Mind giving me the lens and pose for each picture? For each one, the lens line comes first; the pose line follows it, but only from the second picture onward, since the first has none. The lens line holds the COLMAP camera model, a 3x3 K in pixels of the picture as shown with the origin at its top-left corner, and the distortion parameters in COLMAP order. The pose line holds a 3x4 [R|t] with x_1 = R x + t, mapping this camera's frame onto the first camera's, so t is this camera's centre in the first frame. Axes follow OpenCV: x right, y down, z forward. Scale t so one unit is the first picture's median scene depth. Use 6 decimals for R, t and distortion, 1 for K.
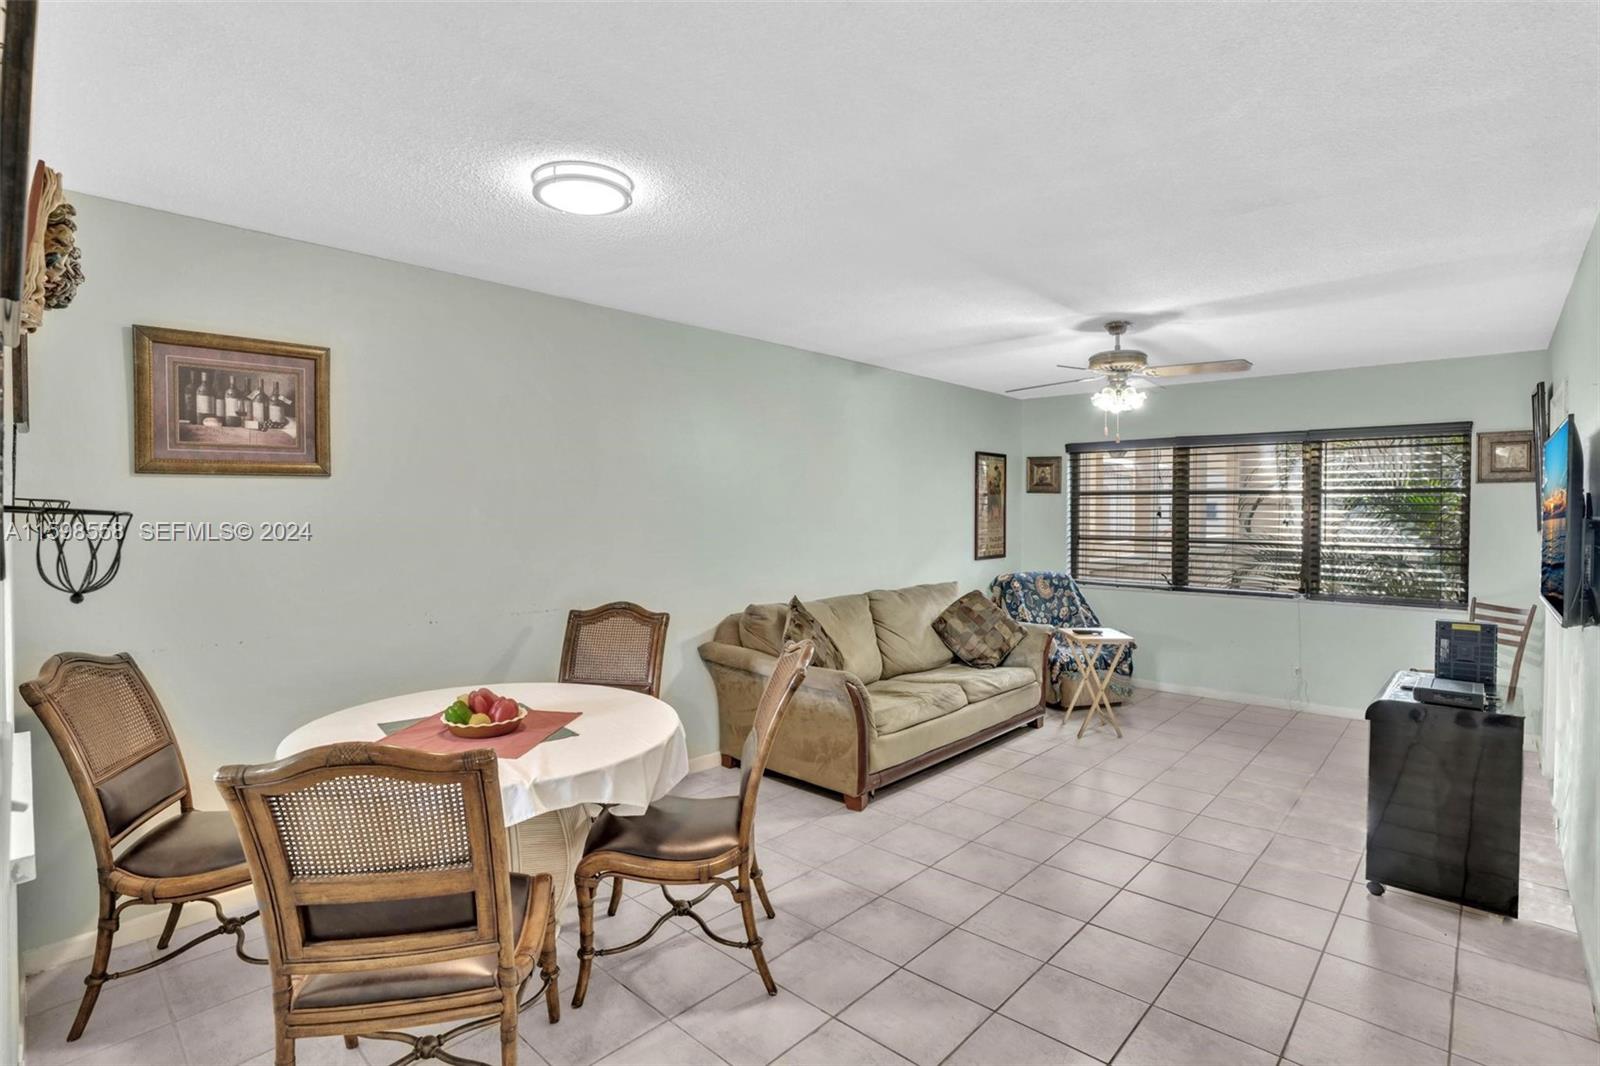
lens RADIAL K [[776.5, 0, 797.6], [0, 776.5, 522.3], [0, 0, 1]] dist [-0.074281, 0.033077]
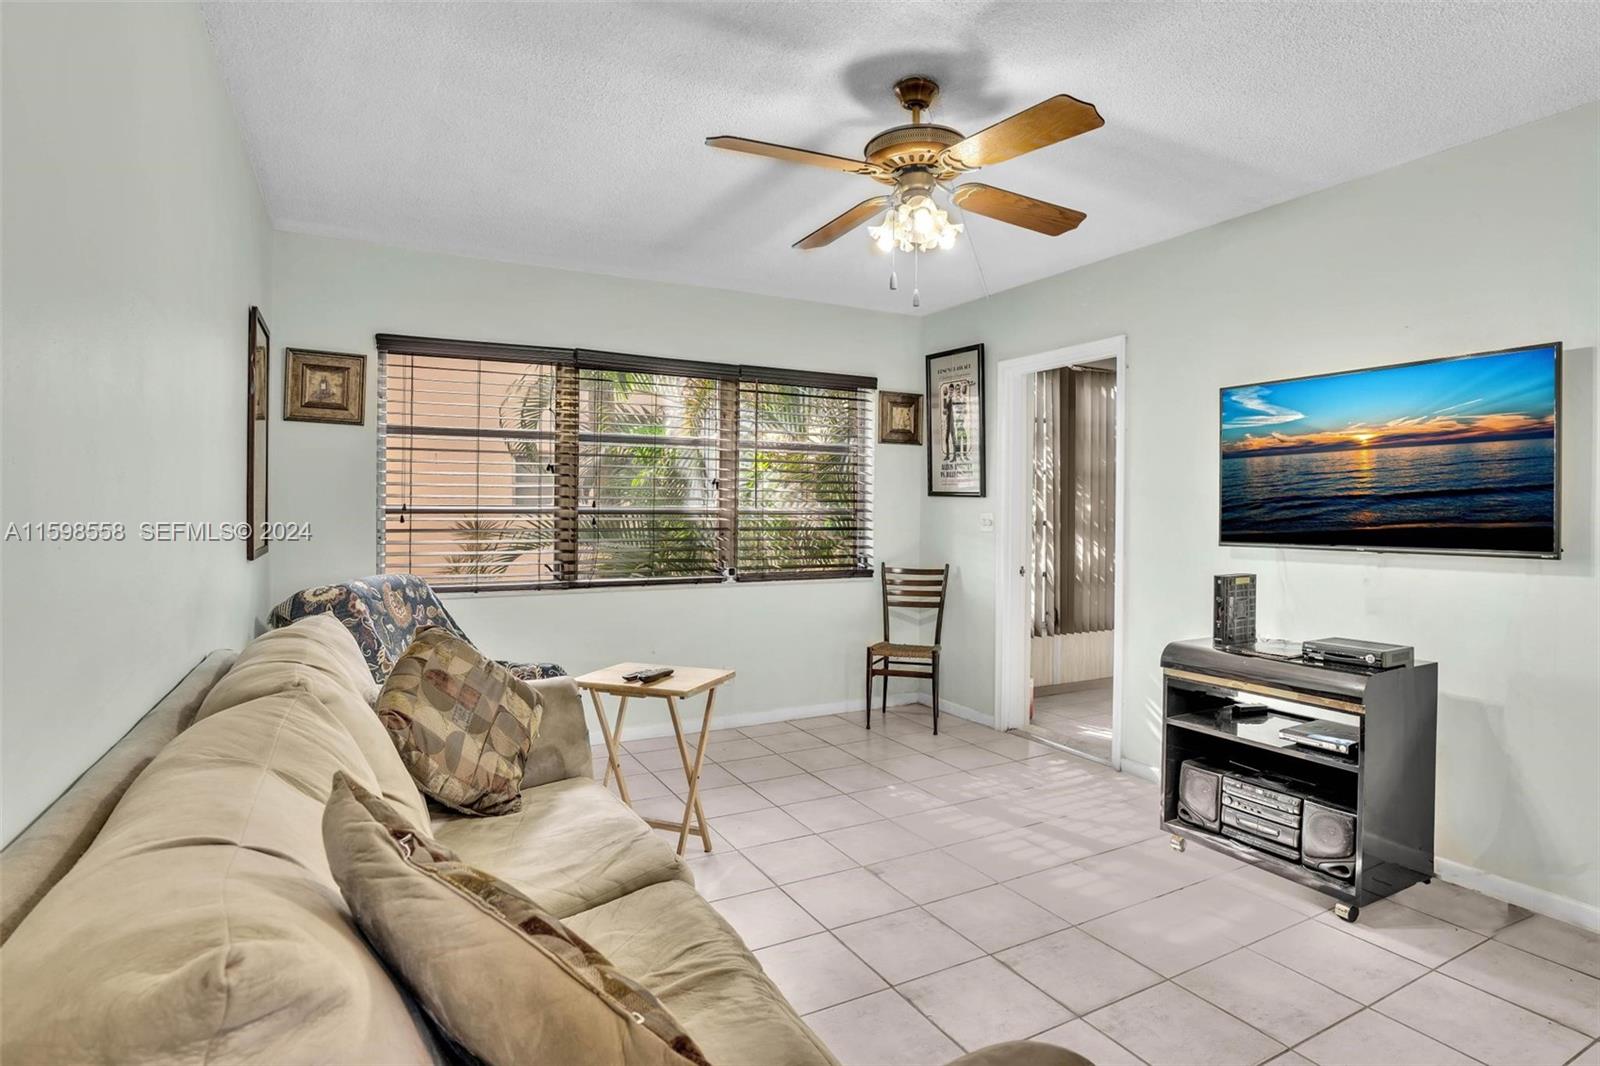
lens RADIAL K [[831.1, 0, 801.3], [0, 831.1, 508.7], [0, 0, 1]] dist [-0.047347, -0.000013]
pose [[0.316981, -0.001491, 0.948431, -0.129147], [0.010749, 0.999940, -0.002021, 0.032163], [-0.948371, 0.010836, 0.316978, 0.740654]]
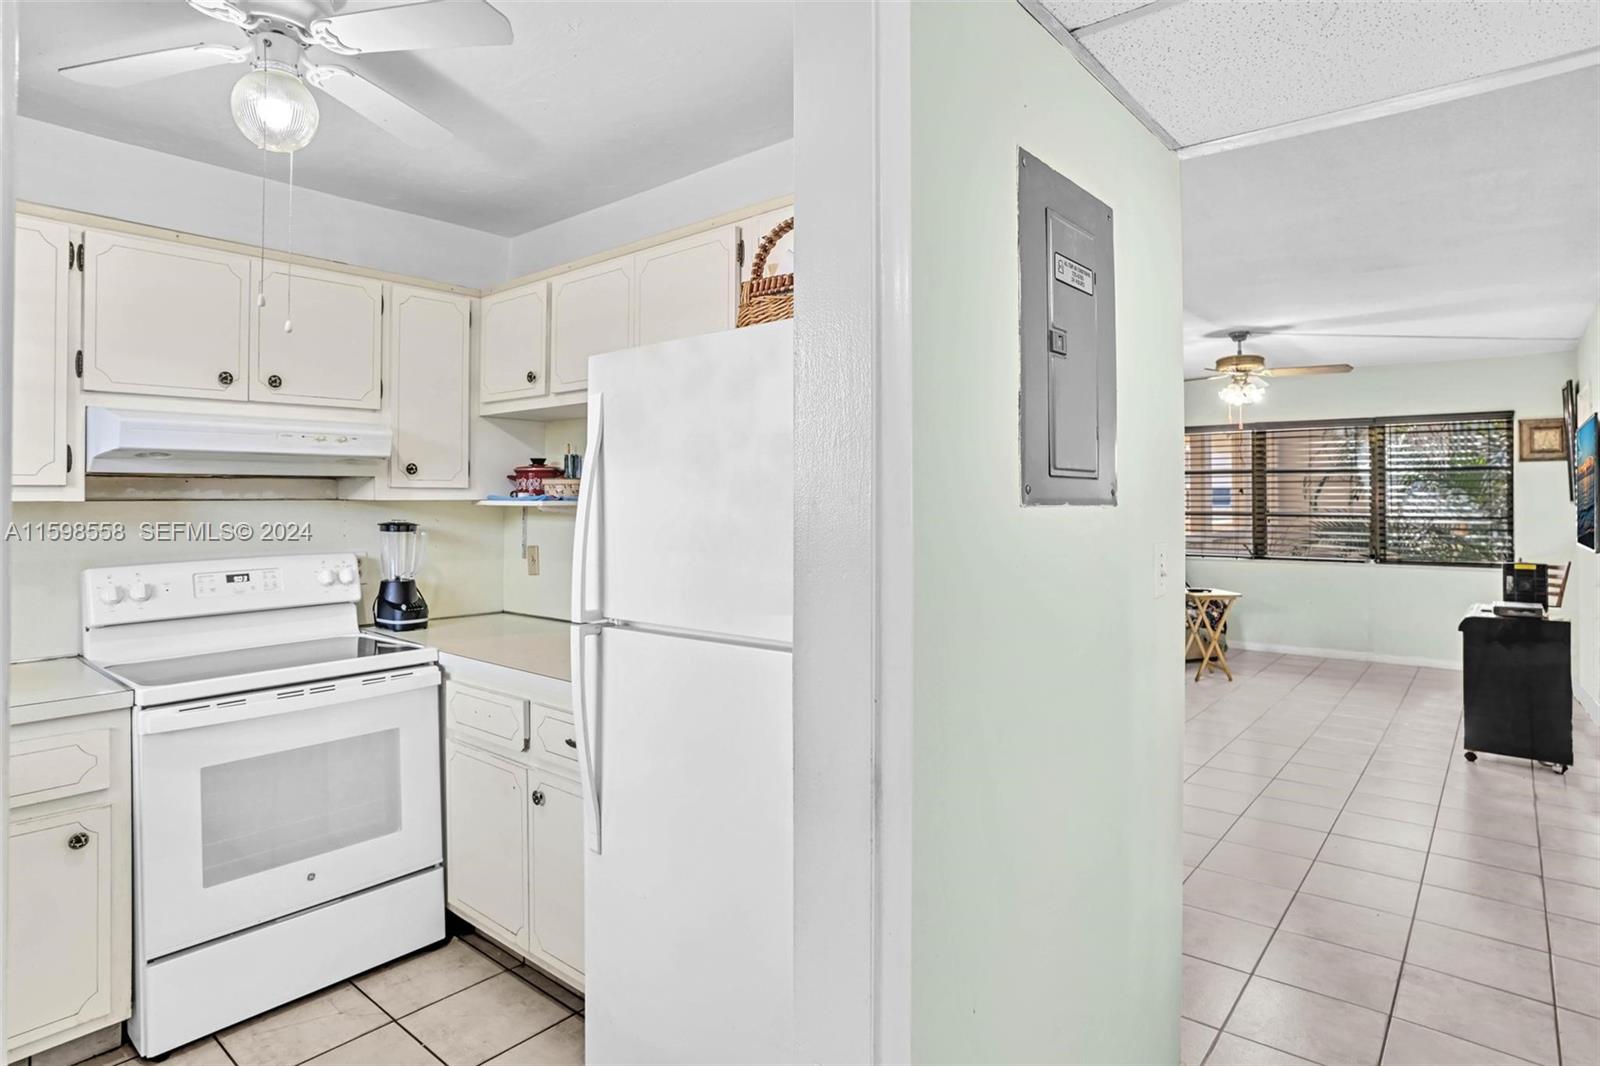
lens RADIAL K [[877.2, 0, 800.8], [0, 877.2, 480.7], [0, 0, 1]] dist [-0.066467, 0.038838]
pose [[0.998421, -0.000515, 0.056178, -0.306322], [0.002571, 0.999329, -0.036530, 0.023909], [-0.056122, 0.036616, 0.997752, -0.288417]]
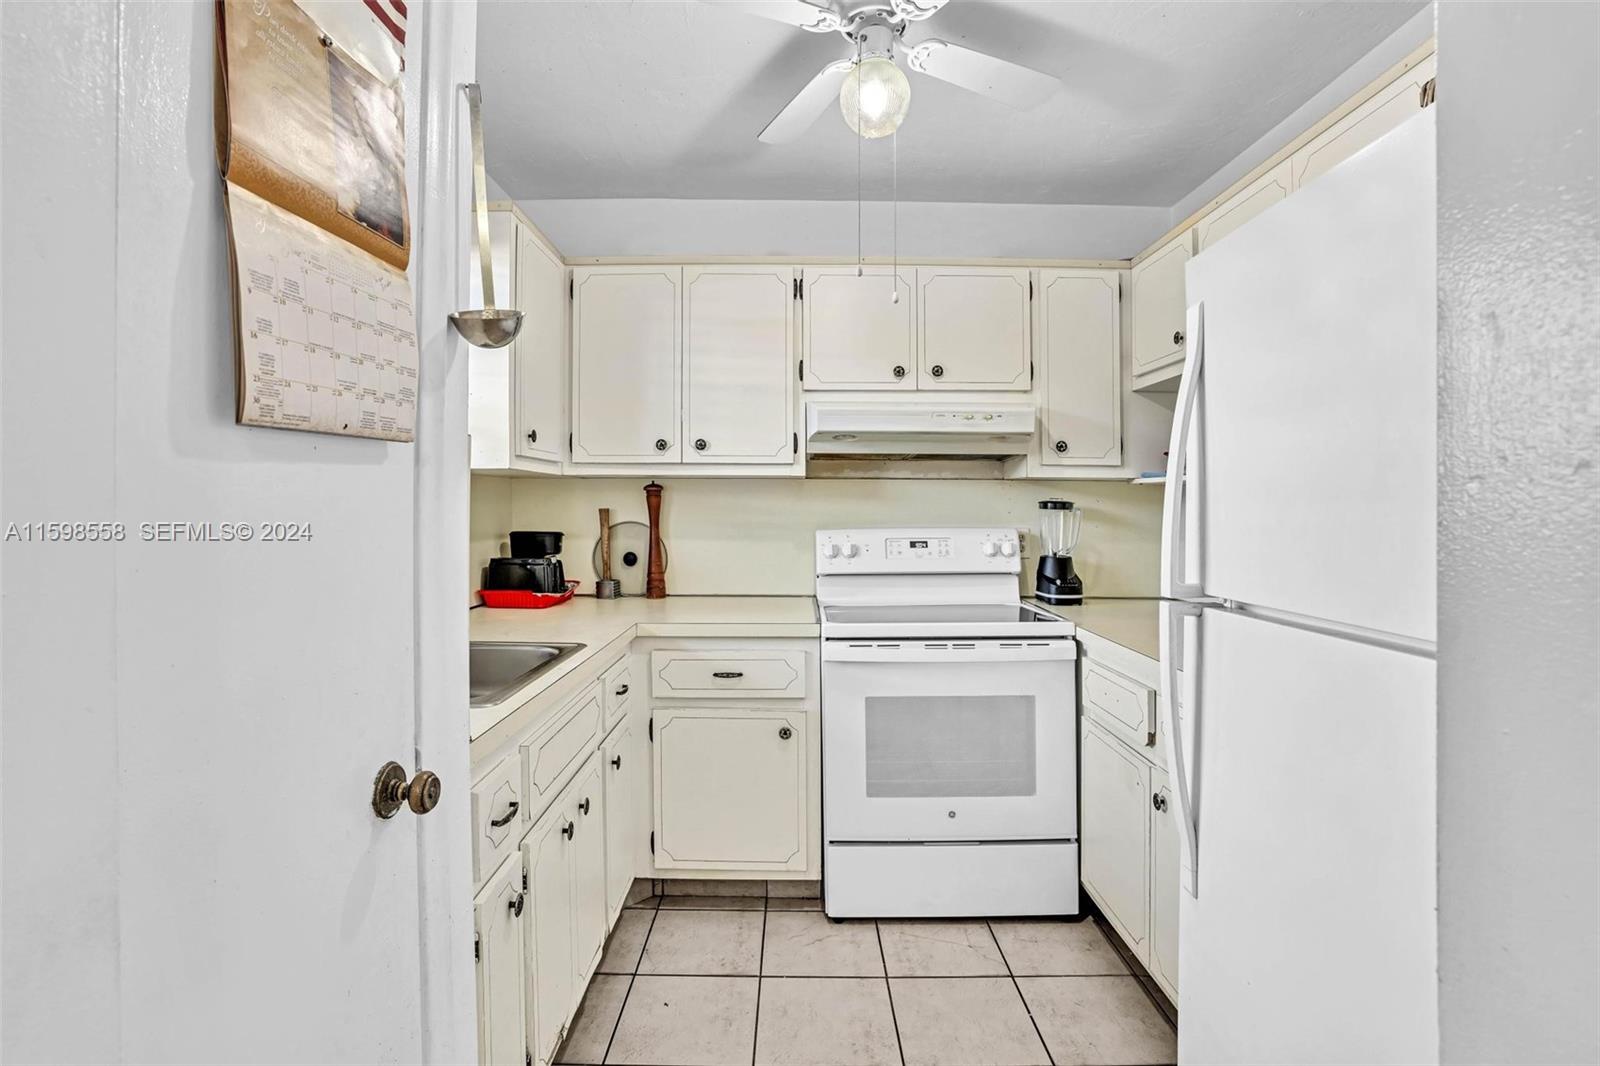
lens RADIAL K [[761.3, 0, 797.6], [0, 761.3, 508.6], [0, 0, 1]] dist [-0.061936, 0.023915]
pose [[0.688051, 0.006171, -0.725636, -0.283402], [-0.017474, 0.999815, -0.008066, 0.044359], [0.725452, 0.018229, 0.688031, -0.177415]]
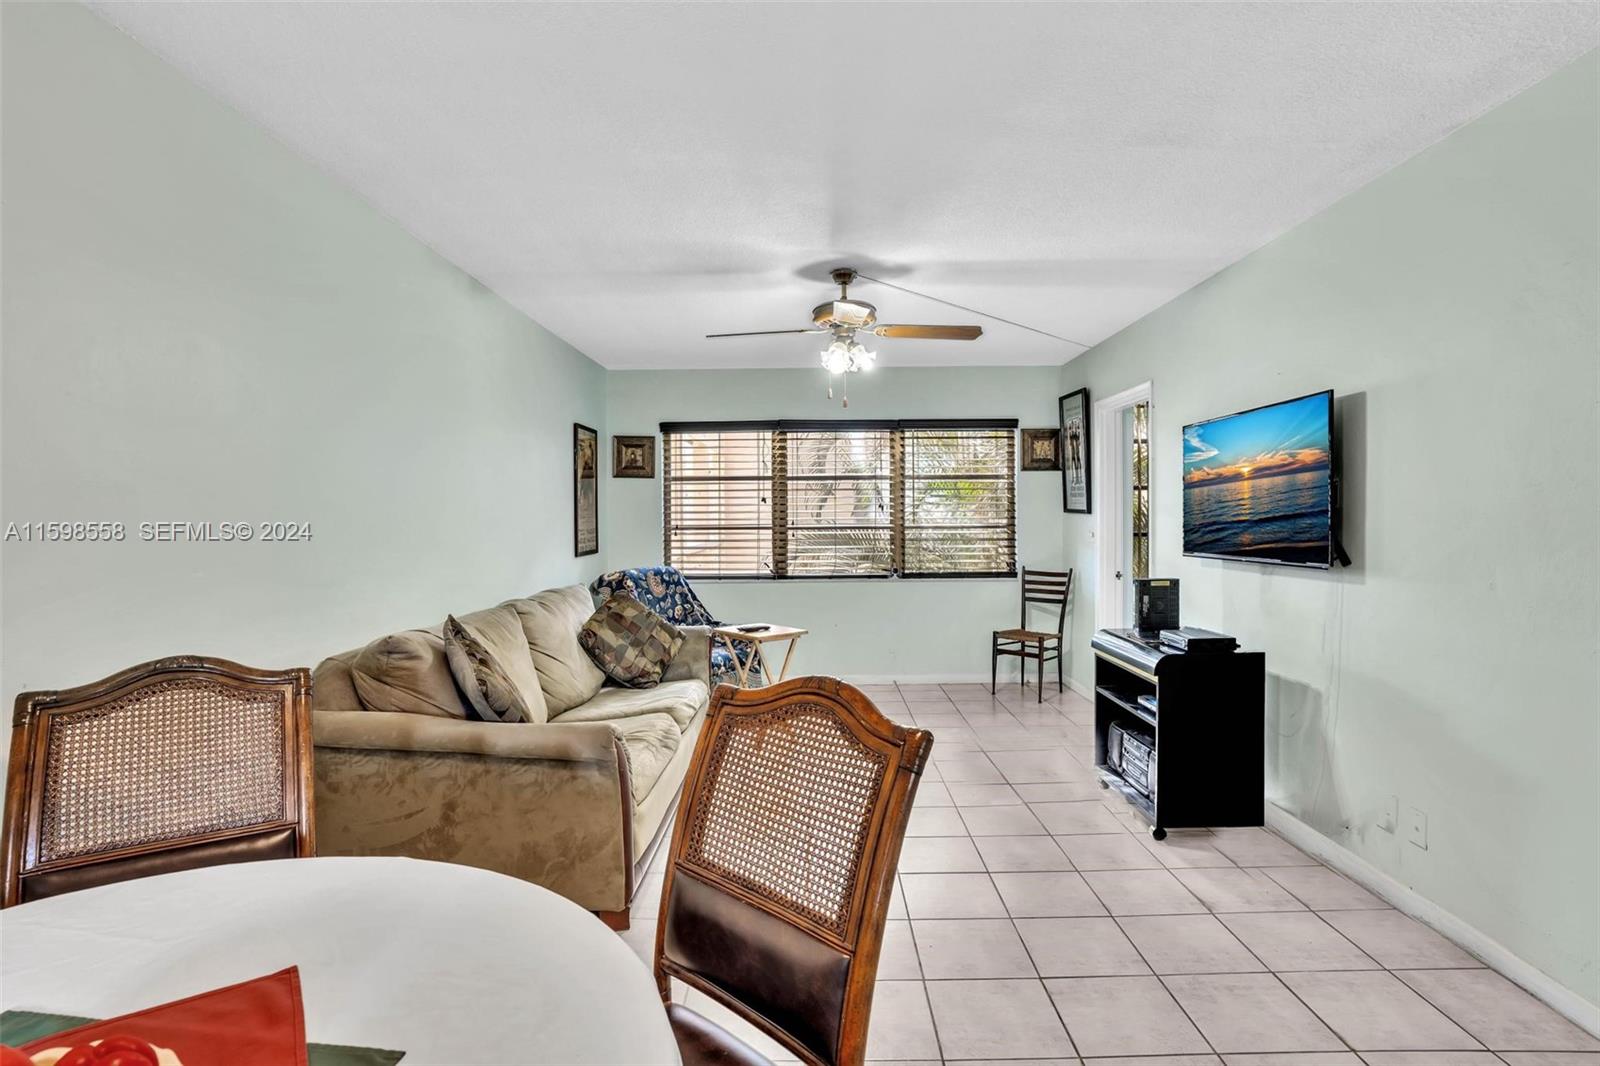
lens RADIAL K [[779.5, 0, 802.1], [0, 779.5, 525.8], [0, 0, 1]] dist [-0.051693, 0.000139]
pose [[0.739962, -0.017780, 0.672414, -0.183841], [0.020083, 0.999789, 0.004336, 0.022853], [-0.672349, 0.010296, 0.740163, 0.309588]]
